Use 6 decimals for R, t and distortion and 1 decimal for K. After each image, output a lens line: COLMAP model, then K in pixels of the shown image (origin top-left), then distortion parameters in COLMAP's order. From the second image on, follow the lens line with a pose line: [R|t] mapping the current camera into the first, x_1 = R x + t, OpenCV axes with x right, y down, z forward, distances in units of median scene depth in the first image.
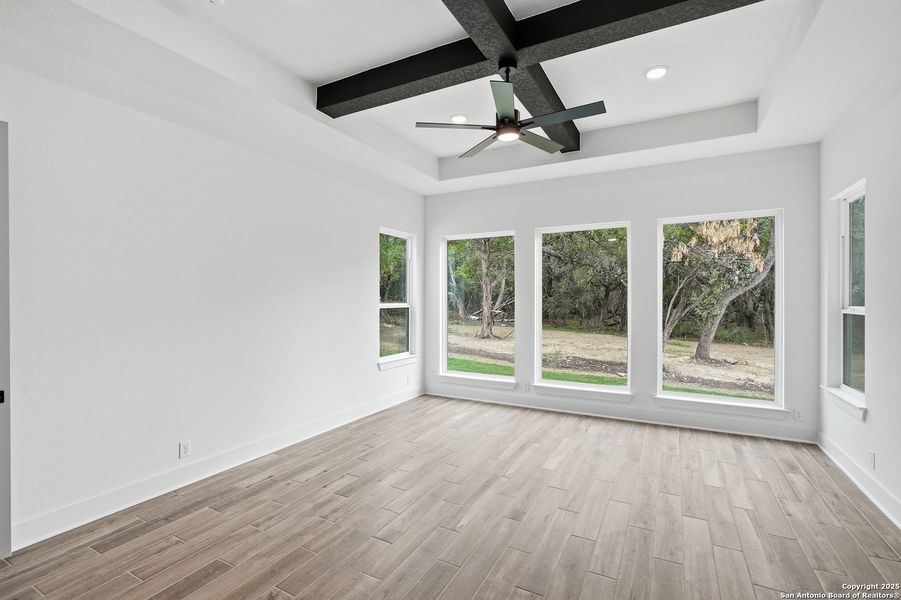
lens RADIAL K [[416.4, 0, 453.1], [0, 416.4, 298.1], [0, 0, 1]] dist [-0.001206, -0.000426]
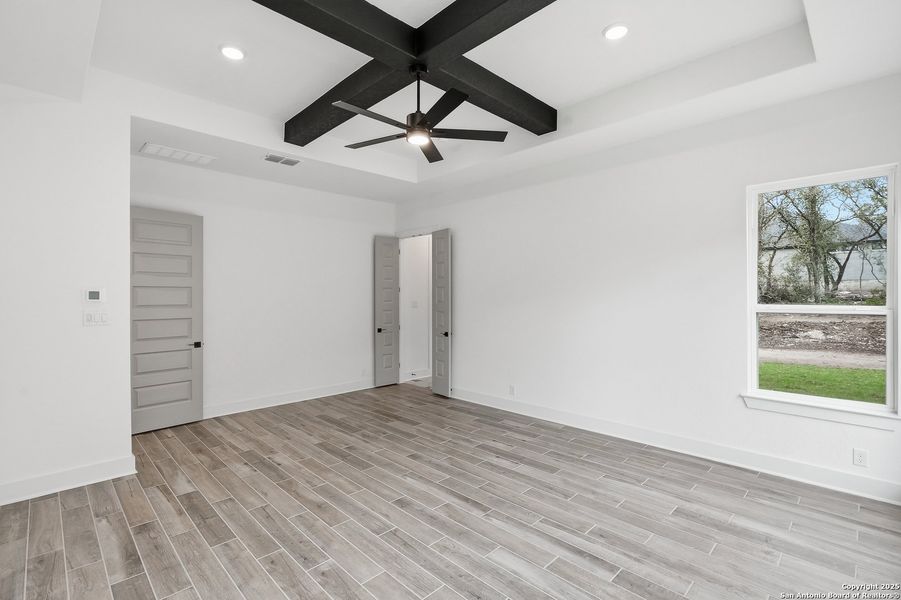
lens RADIAL K [[416.4, 0, 448.3], [0, 416.4, 297.9], [0, 0, 1]] dist [-0.001206, -0.000426]
pose [[-0.305636, 0.004560, -0.952138, 0.947387], [0.006358, 0.999976, 0.002748, -0.005352], [0.952127, -0.005213, -0.305658, 1.208703]]
